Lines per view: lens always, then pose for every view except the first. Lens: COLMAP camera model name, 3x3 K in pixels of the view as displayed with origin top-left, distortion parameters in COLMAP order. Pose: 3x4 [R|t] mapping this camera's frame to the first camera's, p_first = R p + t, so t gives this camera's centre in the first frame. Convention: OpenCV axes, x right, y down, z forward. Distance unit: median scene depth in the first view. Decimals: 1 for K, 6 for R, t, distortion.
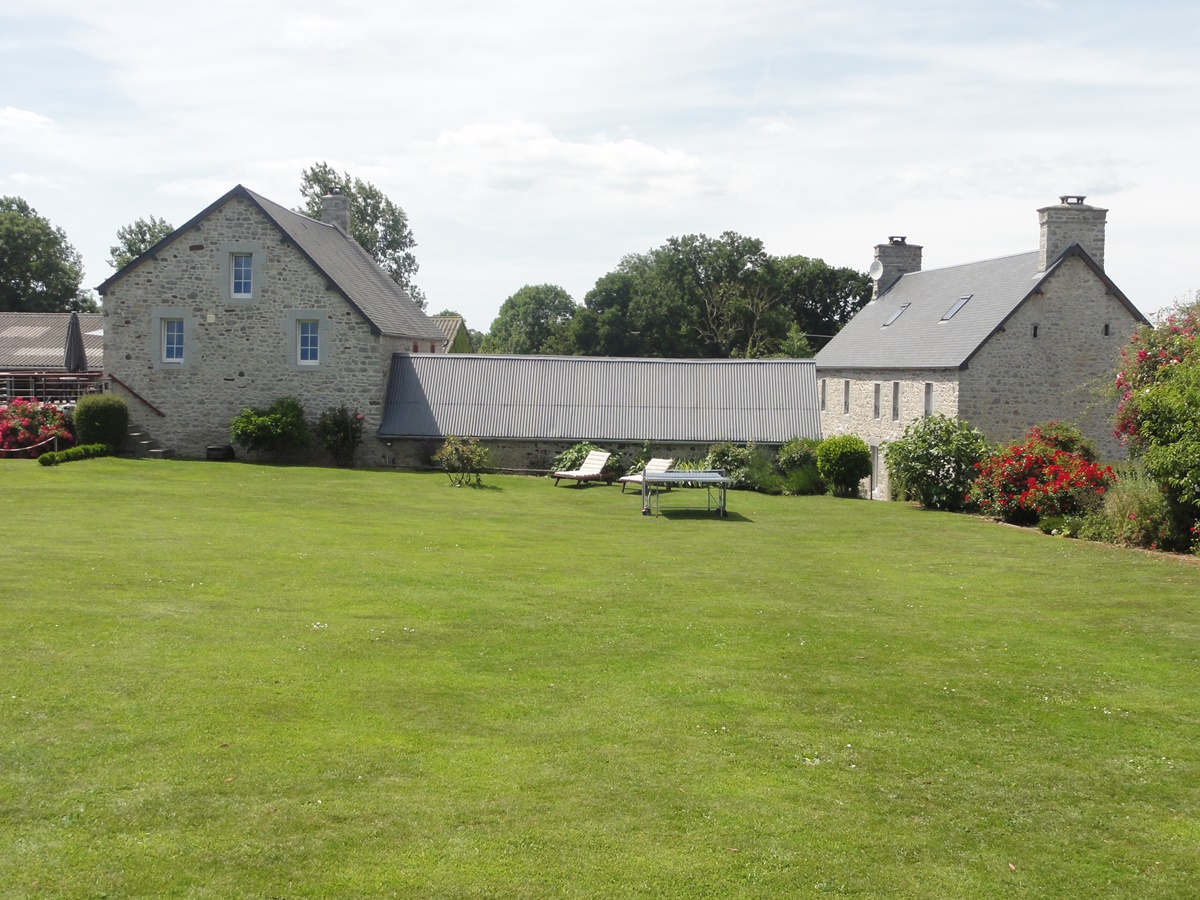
lens RADIAL K [[1372.0, 0, 600.1], [0, 1372.0, 449.2], [0, 0, 1]] dist [-0.011637, 0.000000]
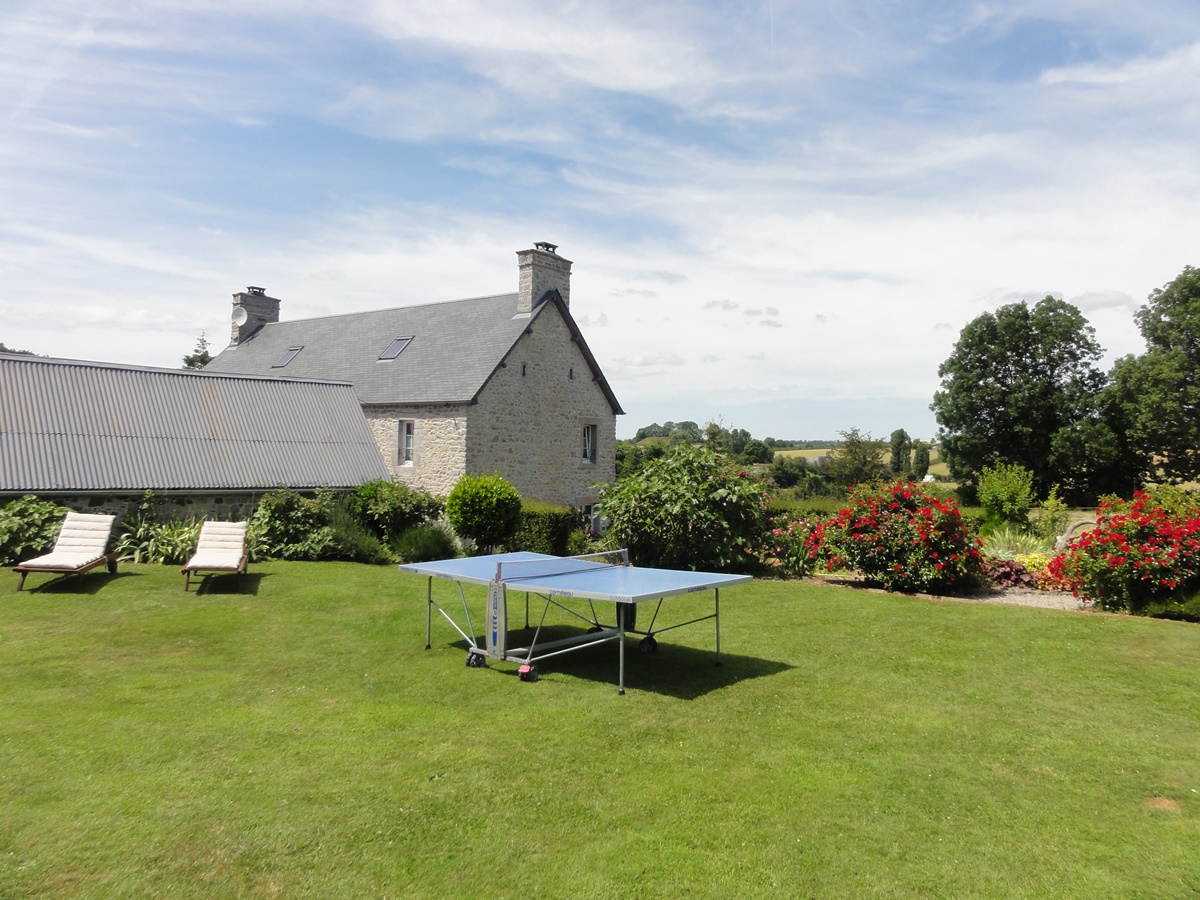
lens RADIAL K [[842.3, 0, 598.6], [0, 842.3, 449.7], [0, 0, 1]] dist [0.000433, -0.001730]
pose [[0.700259, 0.005156, 0.713870, -0.084766], [0.024108, 0.999233, -0.030866, -0.007298], [-0.713481, 0.038825, 0.699598, 0.530938]]
